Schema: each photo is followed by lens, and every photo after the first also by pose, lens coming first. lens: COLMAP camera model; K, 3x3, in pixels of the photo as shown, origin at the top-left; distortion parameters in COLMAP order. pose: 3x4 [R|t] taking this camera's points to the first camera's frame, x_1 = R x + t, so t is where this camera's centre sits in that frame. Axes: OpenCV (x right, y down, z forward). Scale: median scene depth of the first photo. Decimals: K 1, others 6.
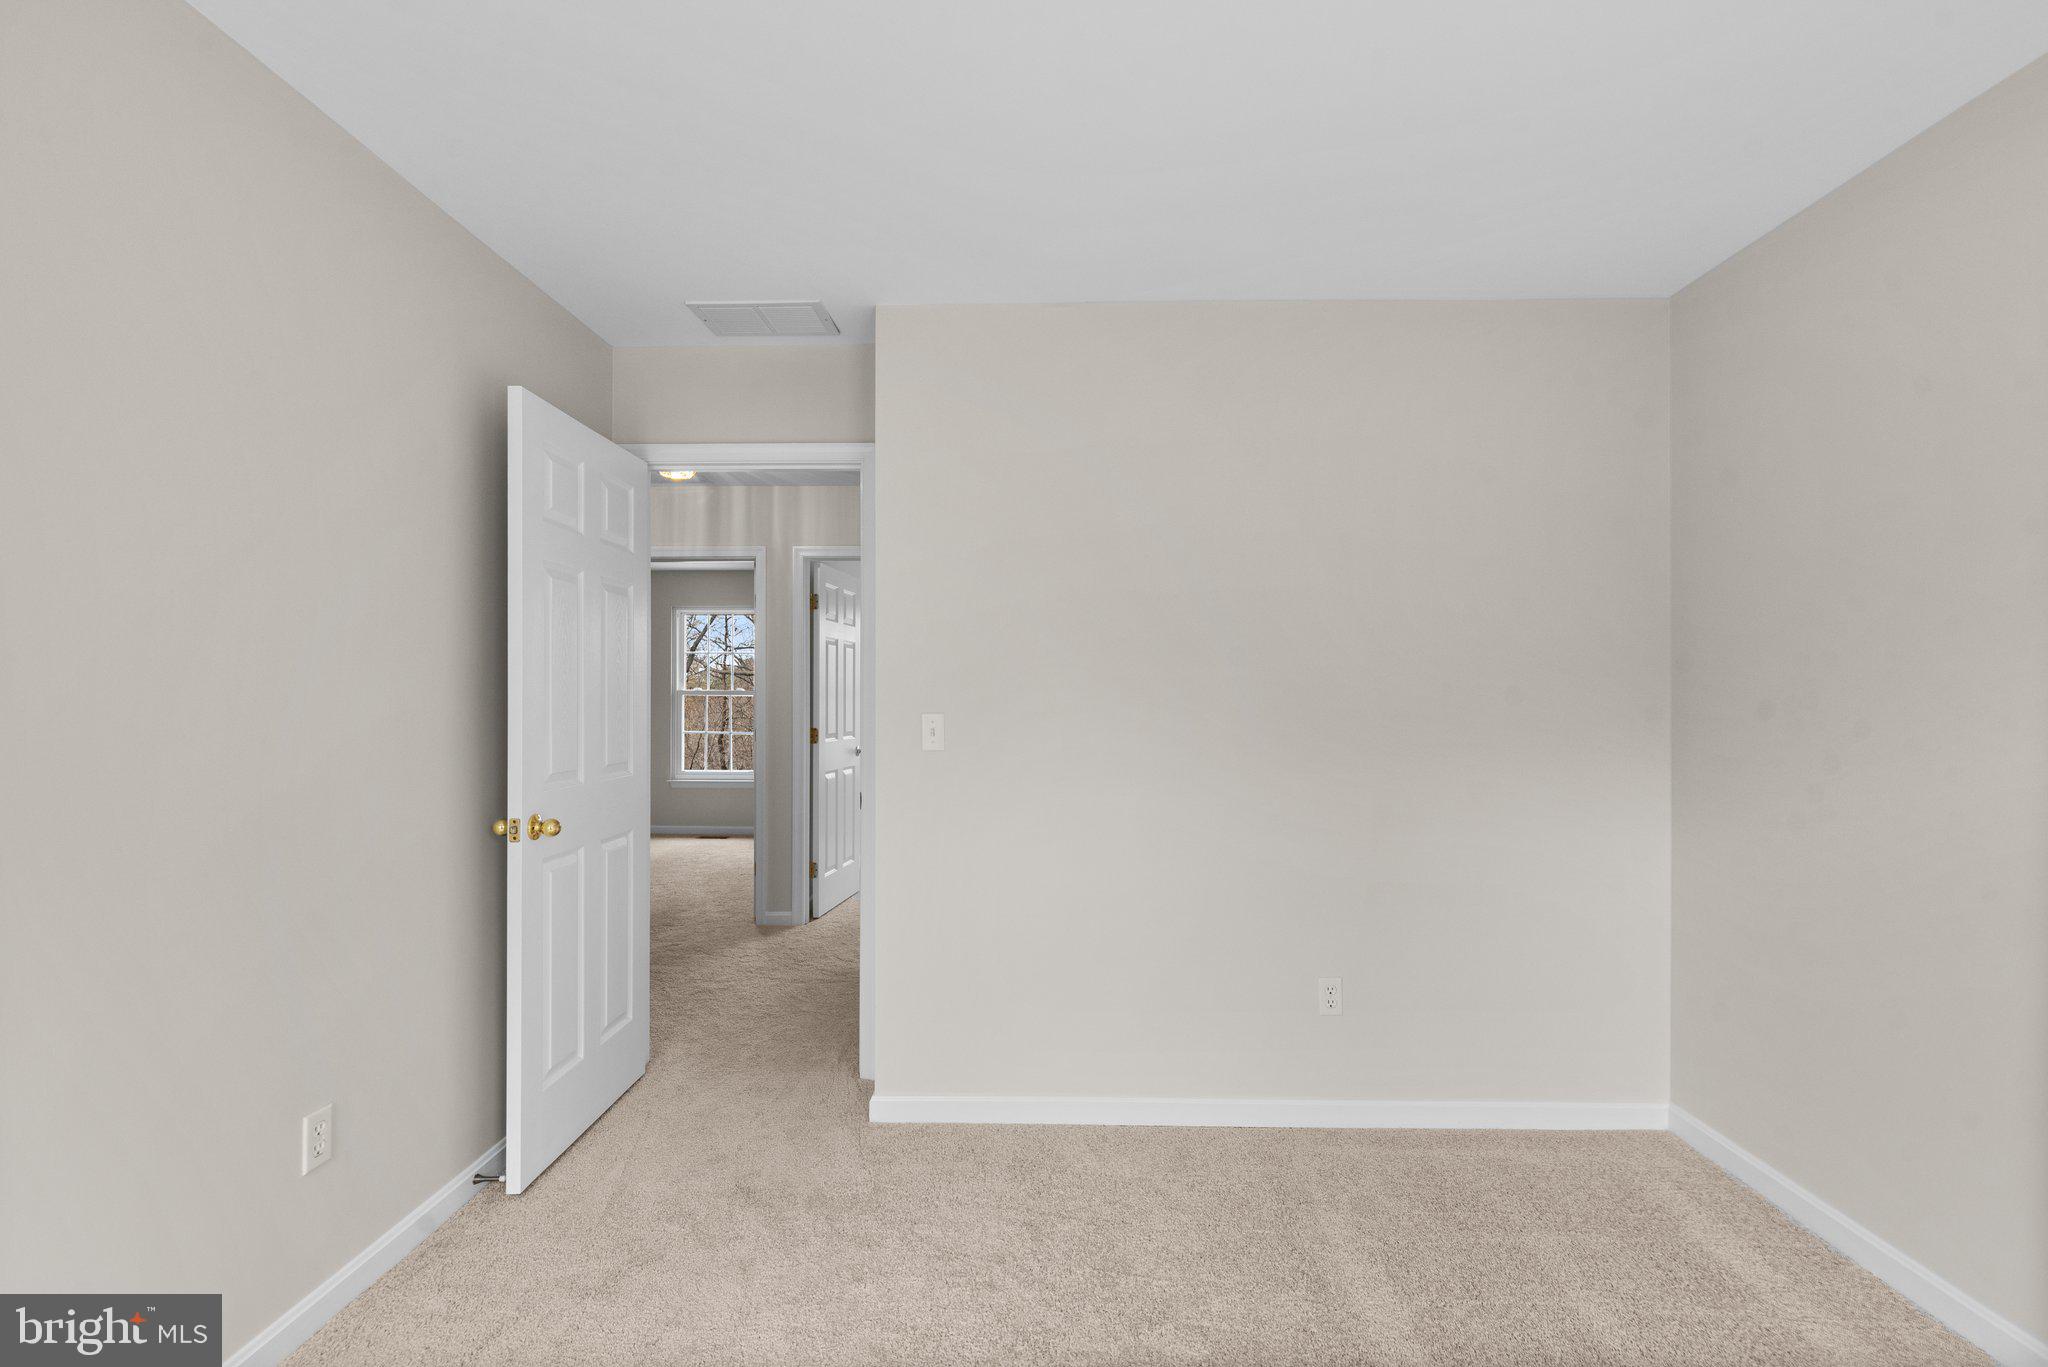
lens RADIAL K [[915.3, 0, 1020.7], [0, 915.3, 696.1], [0, 0, 1]] dist [0.002036, -0.000582]
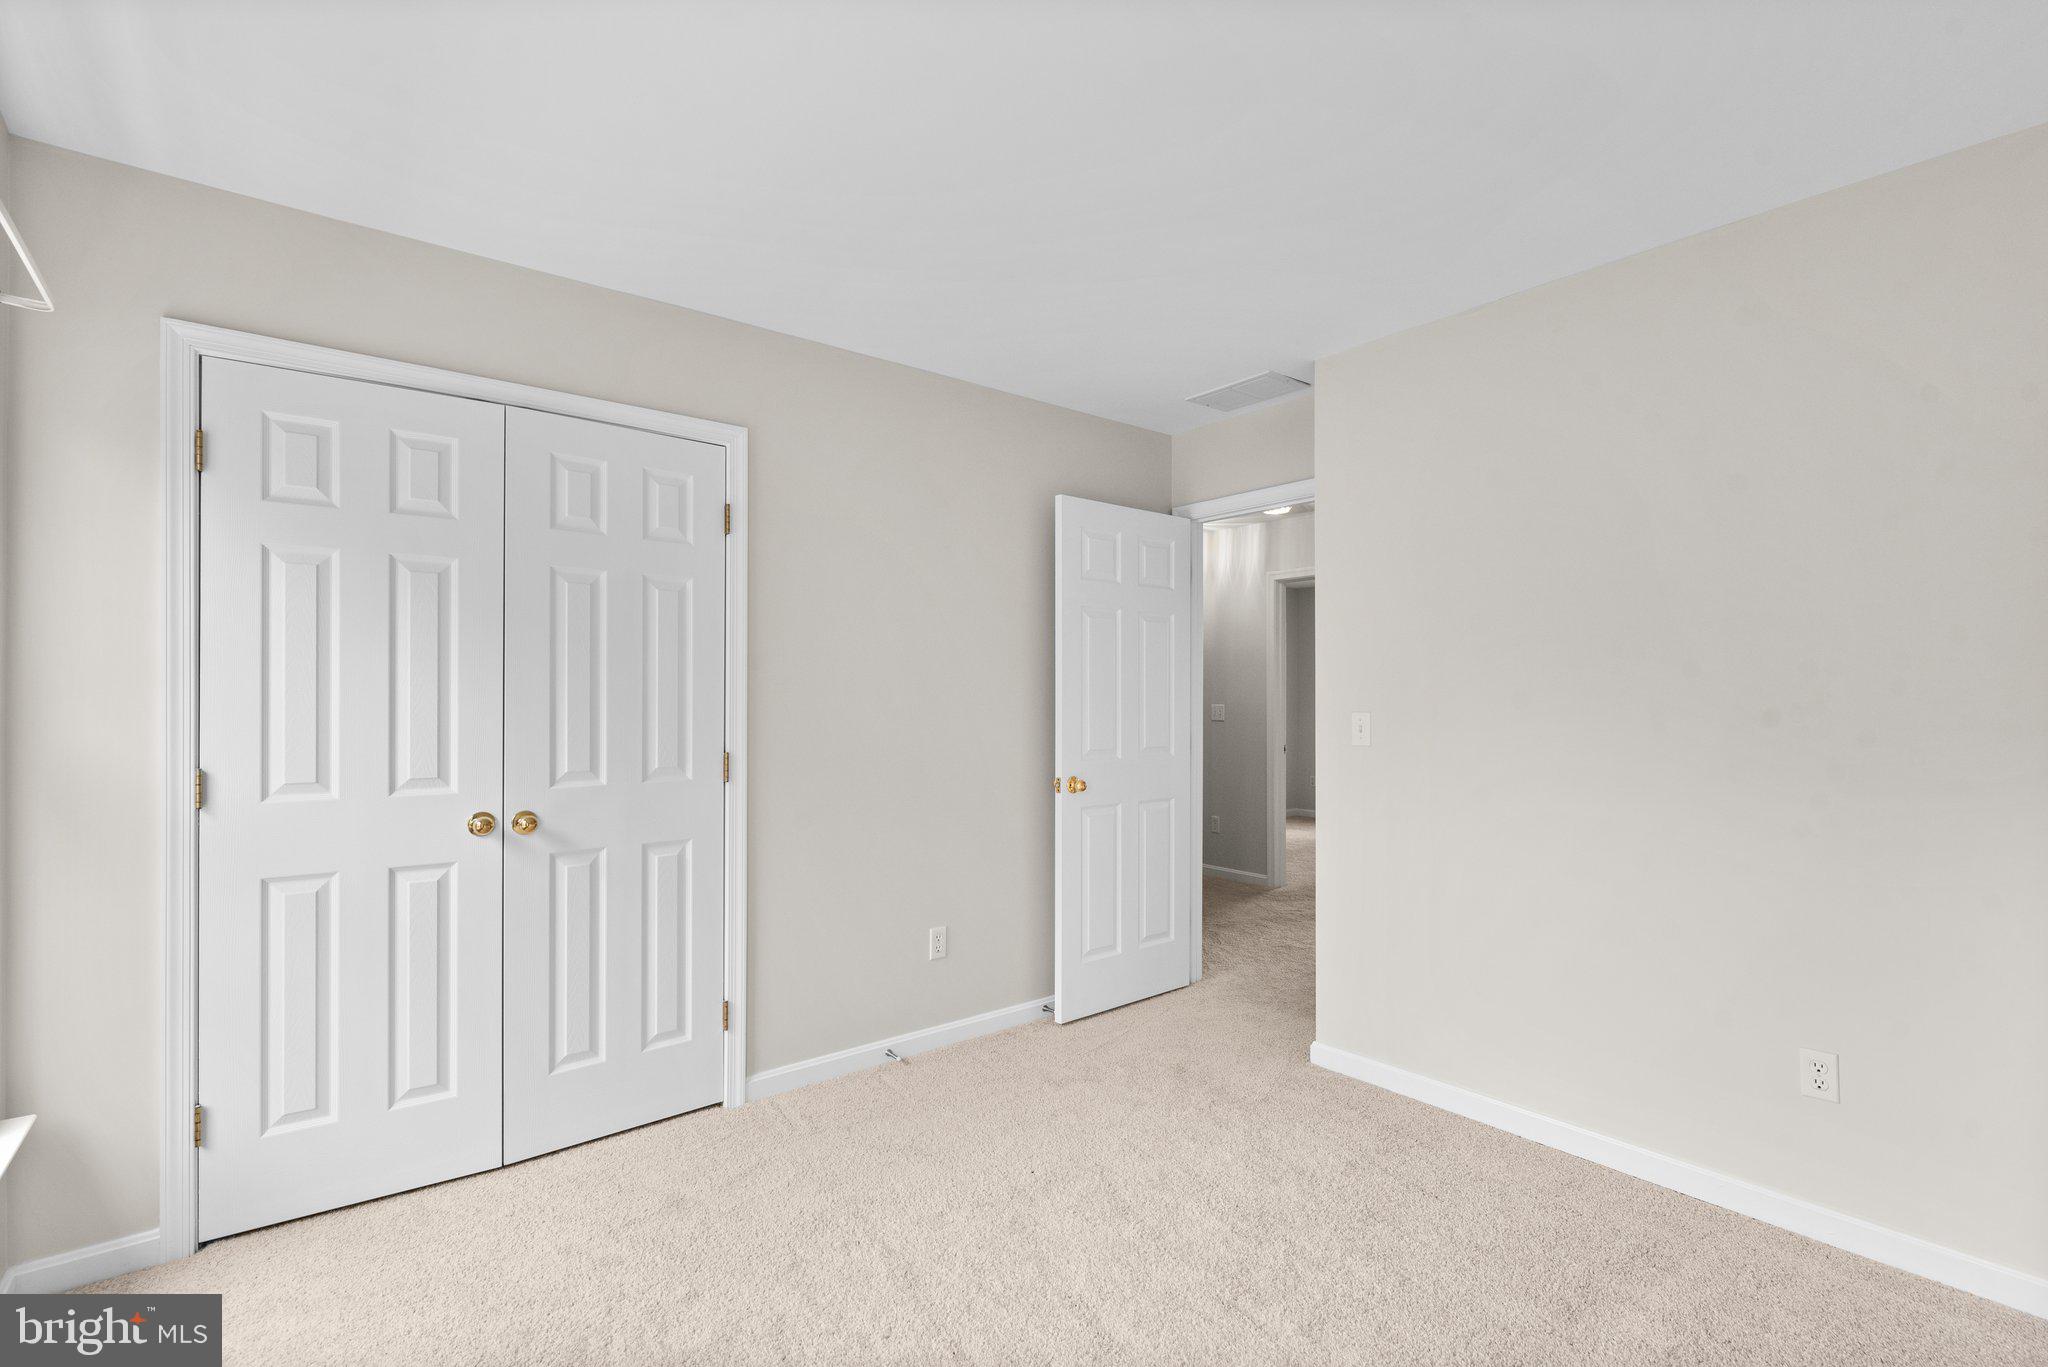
lens RADIAL K [[915.3, 0, 1039.7], [0, 915.3, 690.7], [0, 0, 1]] dist [0.002036, -0.000582]
pose [[0.661908, -0.006874, -0.749554, 0.496190], [0.002172, 0.999971, -0.007253, -0.000039], [0.749582, 0.003173, 0.661904, -0.031251]]
